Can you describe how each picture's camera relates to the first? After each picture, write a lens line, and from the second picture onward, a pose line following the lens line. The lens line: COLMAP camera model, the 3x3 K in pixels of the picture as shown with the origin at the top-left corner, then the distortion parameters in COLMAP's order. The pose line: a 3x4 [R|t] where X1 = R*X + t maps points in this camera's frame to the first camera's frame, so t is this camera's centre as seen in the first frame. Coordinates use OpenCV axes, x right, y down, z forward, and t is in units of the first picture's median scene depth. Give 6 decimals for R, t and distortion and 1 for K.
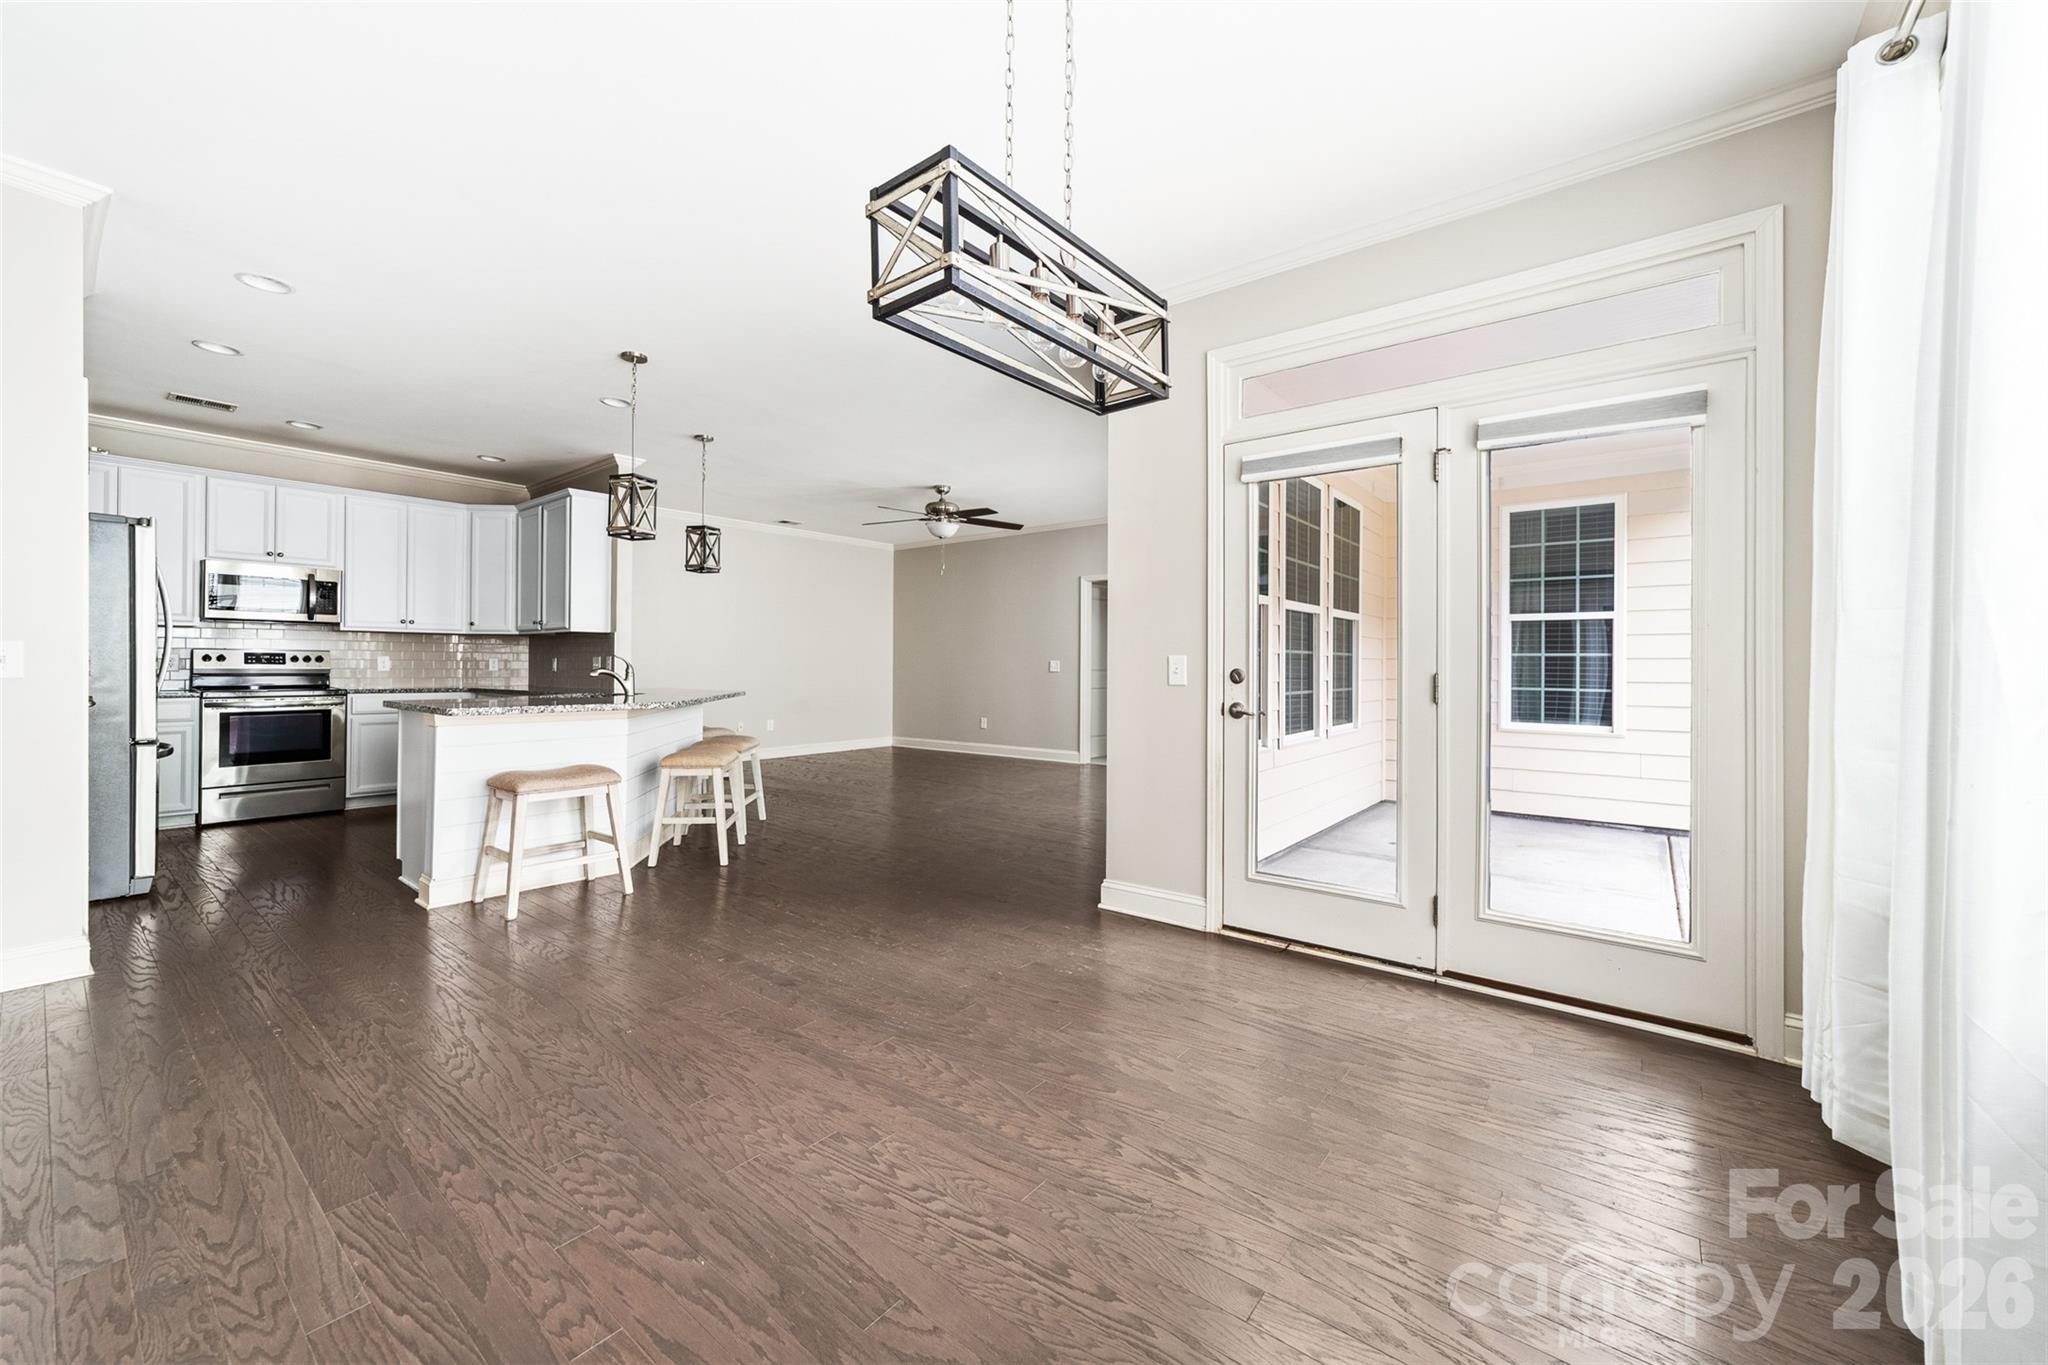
lens RADIAL K [[794.6, 0, 1015.7], [0, 794.6, 665.8], [0, 0, 1]] dist [-0.010862, 0.003043]
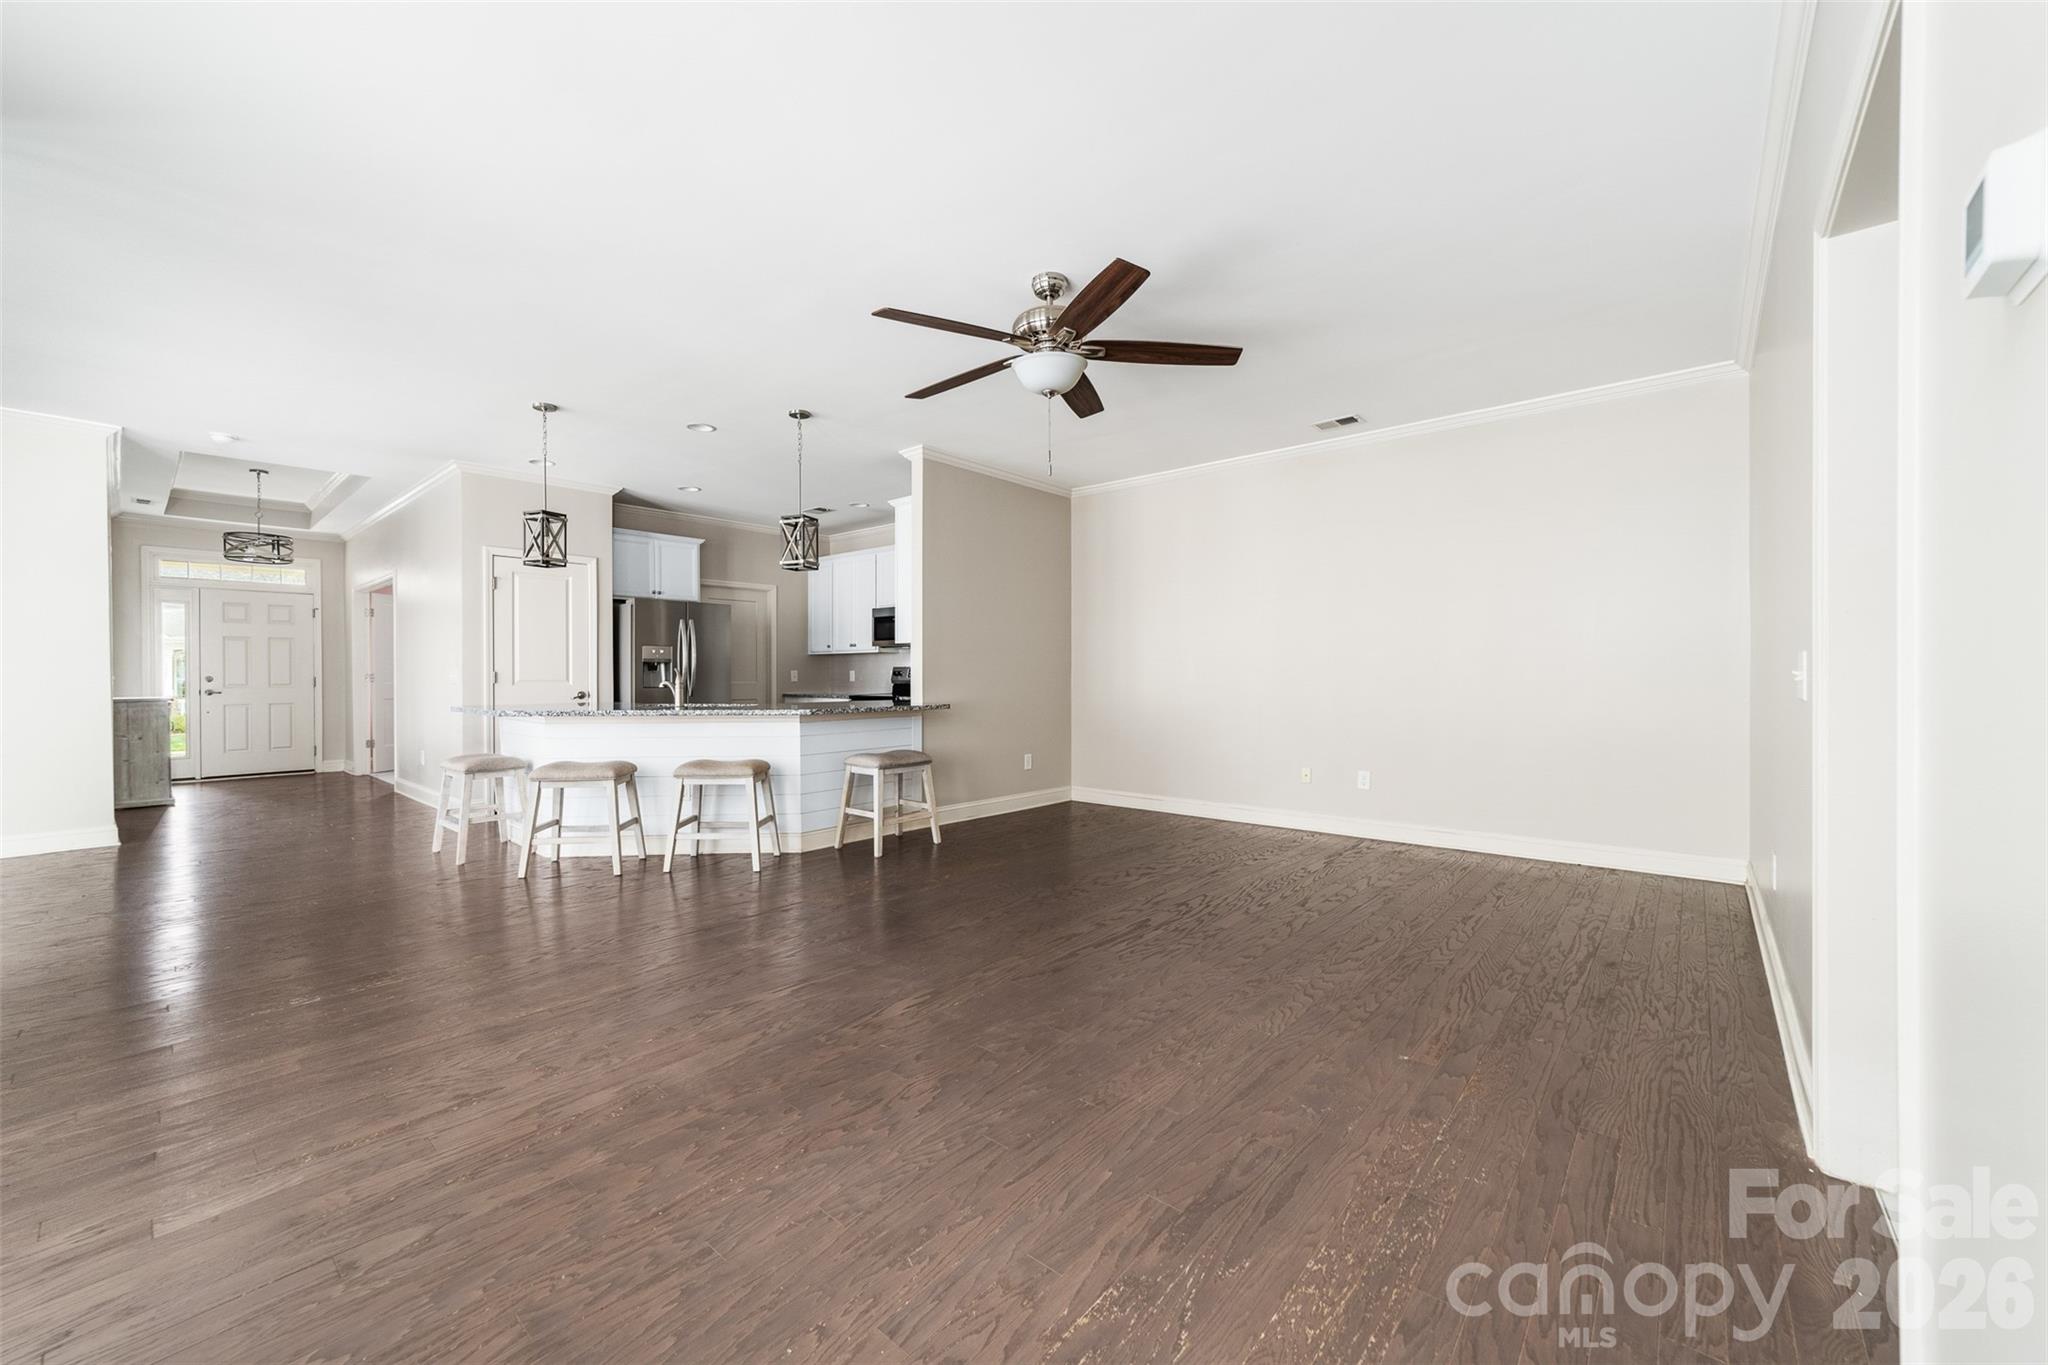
lens RADIAL K [[794.6, 0, 1012.1], [0, 794.6, 679.6], [0, 0, 1]] dist [-0.010862, 0.003043]
pose [[-0.052634, -0.002506, -0.998611, 0.446291], [-0.000822, 0.999997, -0.002466, 0.004690], [0.998614, 0.000691, -0.052636, 1.255140]]
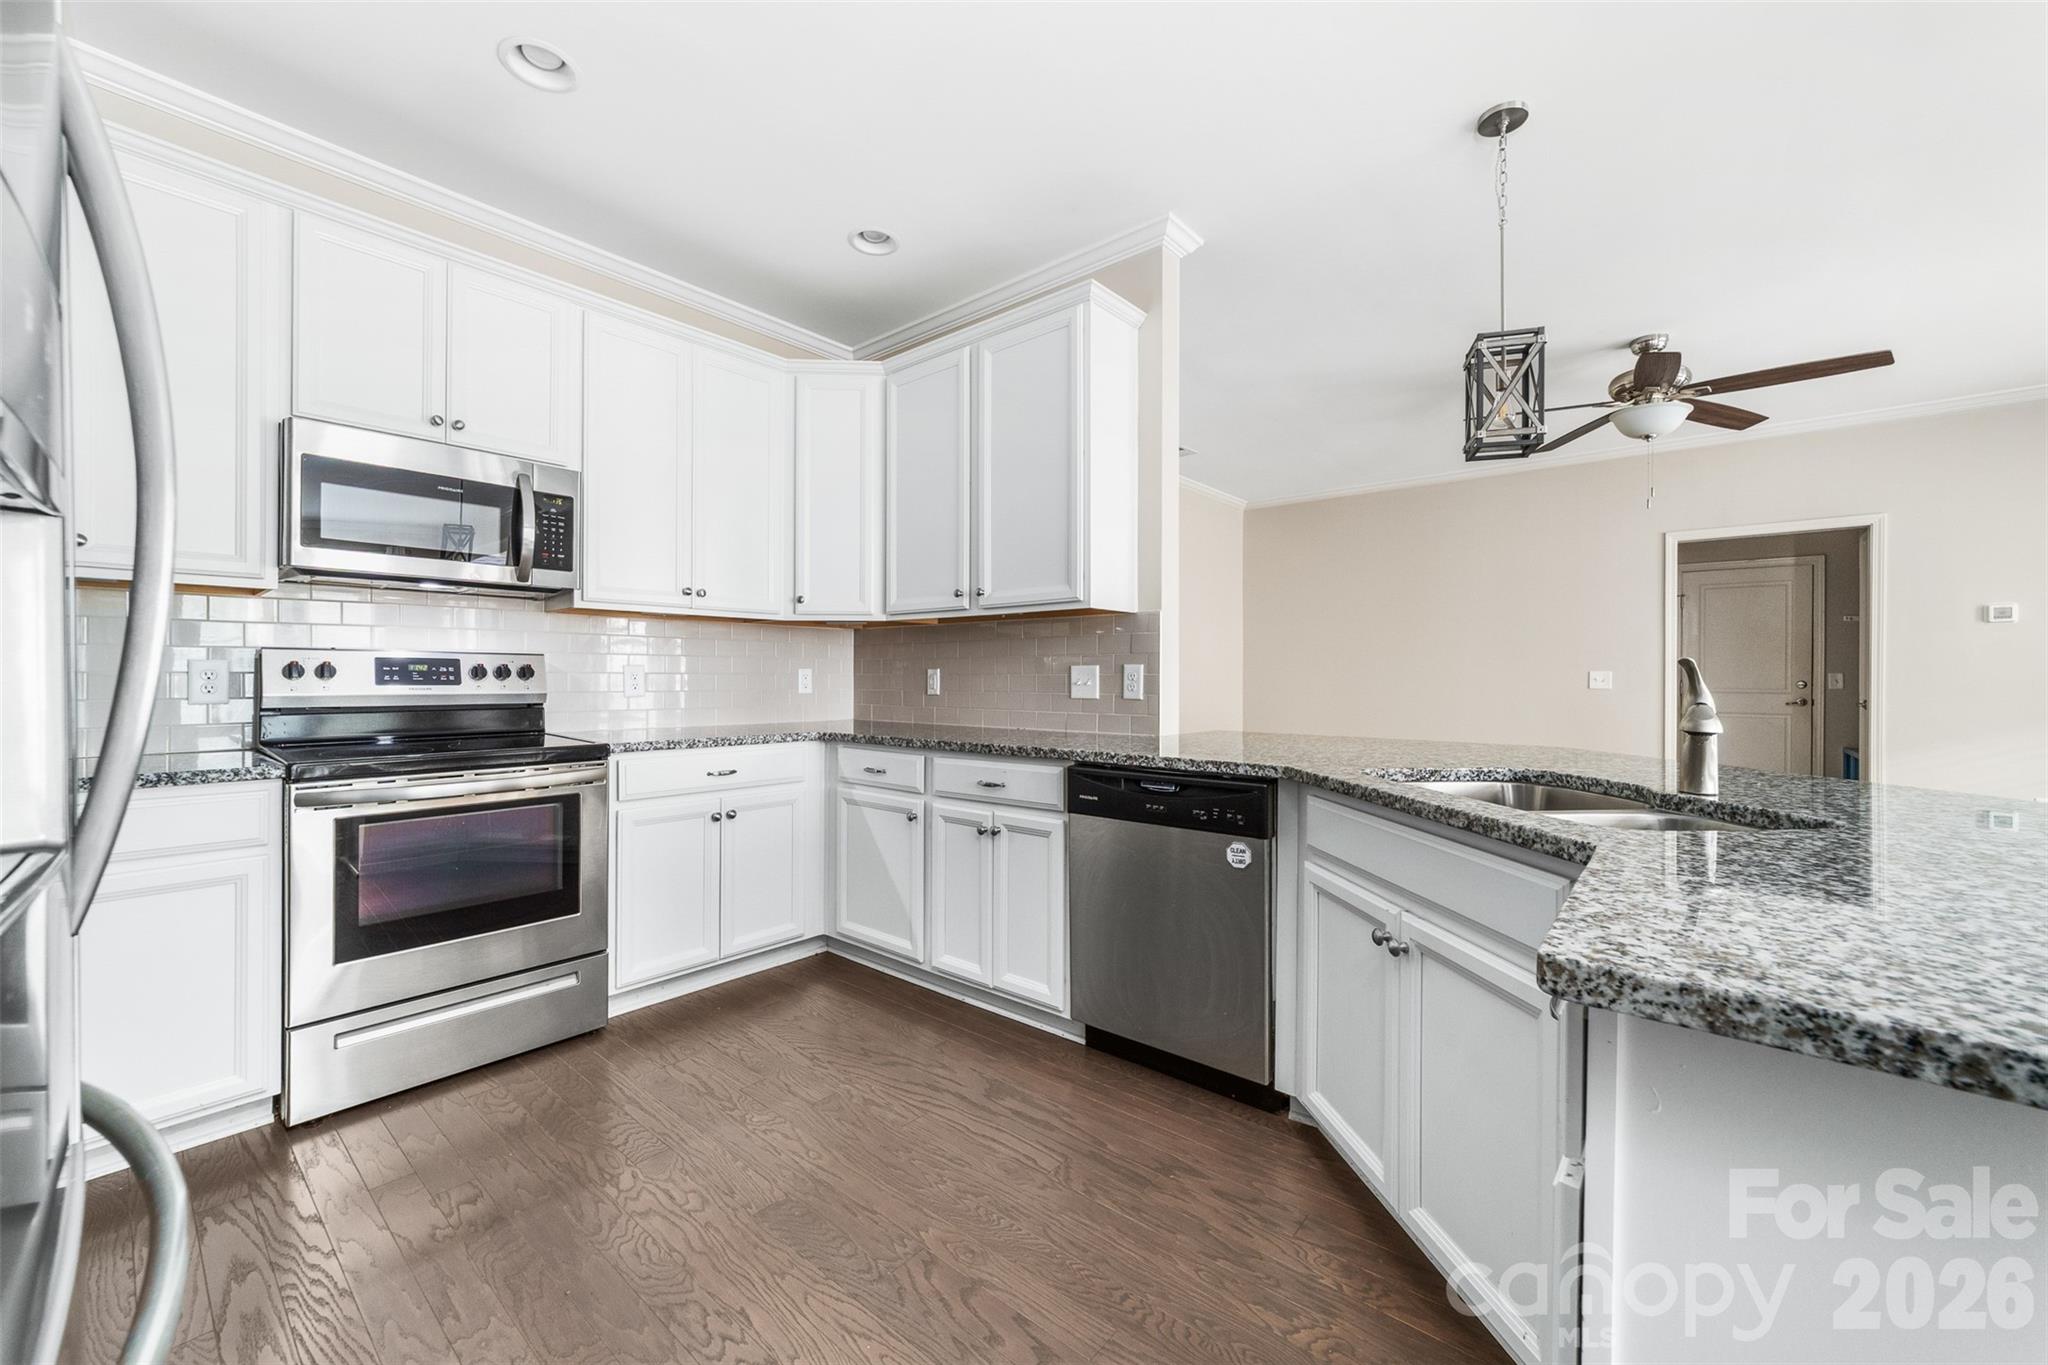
lens RADIAL K [[794.6, 0, 1004.7], [0, 794.6, 676.7], [0, 0, 1]] dist [-0.010862, 0.003043]
pose [[0.999468, -0.000479, -0.032604, -0.621792], [0.000625, 0.999990, 0.004453, -0.008156], [0.032602, -0.004471, 0.999458, 0.582287]]
